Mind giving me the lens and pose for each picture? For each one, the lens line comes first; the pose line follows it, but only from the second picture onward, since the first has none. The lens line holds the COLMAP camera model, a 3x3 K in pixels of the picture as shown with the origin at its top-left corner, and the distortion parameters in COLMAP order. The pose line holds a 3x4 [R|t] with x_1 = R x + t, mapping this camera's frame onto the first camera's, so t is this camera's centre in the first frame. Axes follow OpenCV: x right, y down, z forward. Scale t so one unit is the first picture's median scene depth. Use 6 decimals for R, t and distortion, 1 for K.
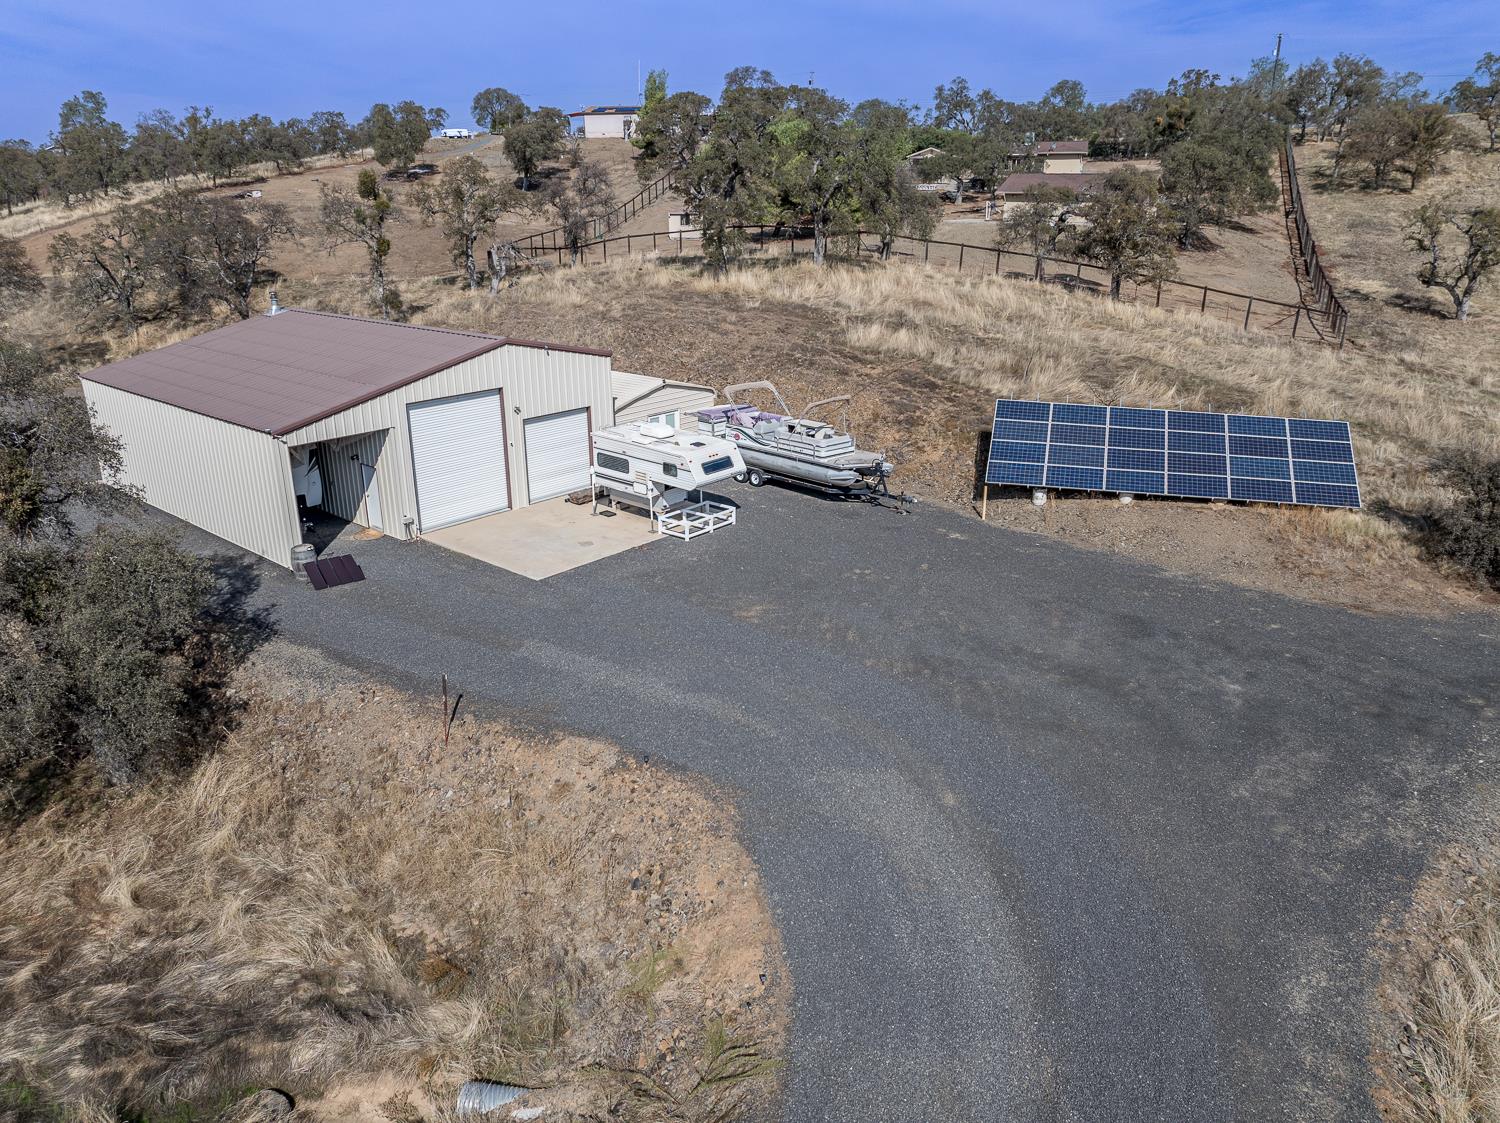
lens RADIAL K [[1056.9, 0, 748.6], [0, 1056.9, 560.3], [0, 0, 1]] dist [-0.034384, 0.015016]
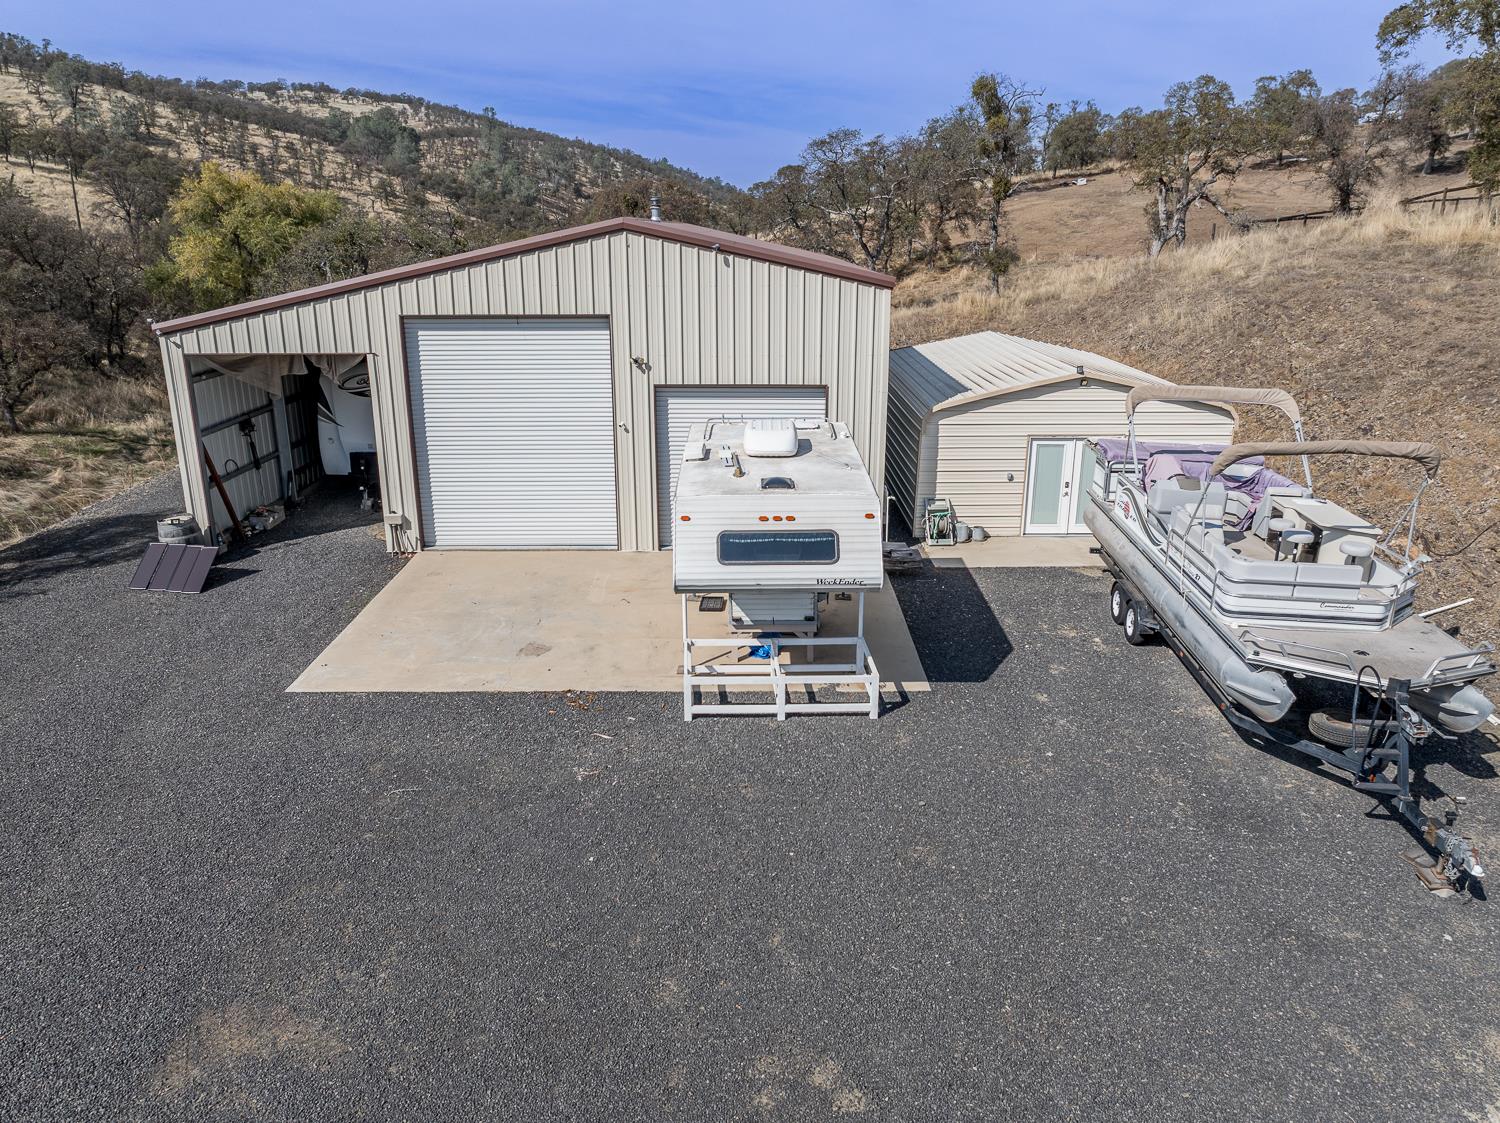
lens RADIAL K [[1056.9, 0, 751.0], [0, 1056.9, 563.3], [0, 0, 1]] dist [-0.034384, 0.015016]
pose [[0.654584, 0.230496, -0.719994, 0.219013], [-0.255163, 0.963860, 0.076584, -0.107847], [0.711626, 0.133585, 0.689742, 0.737133]]
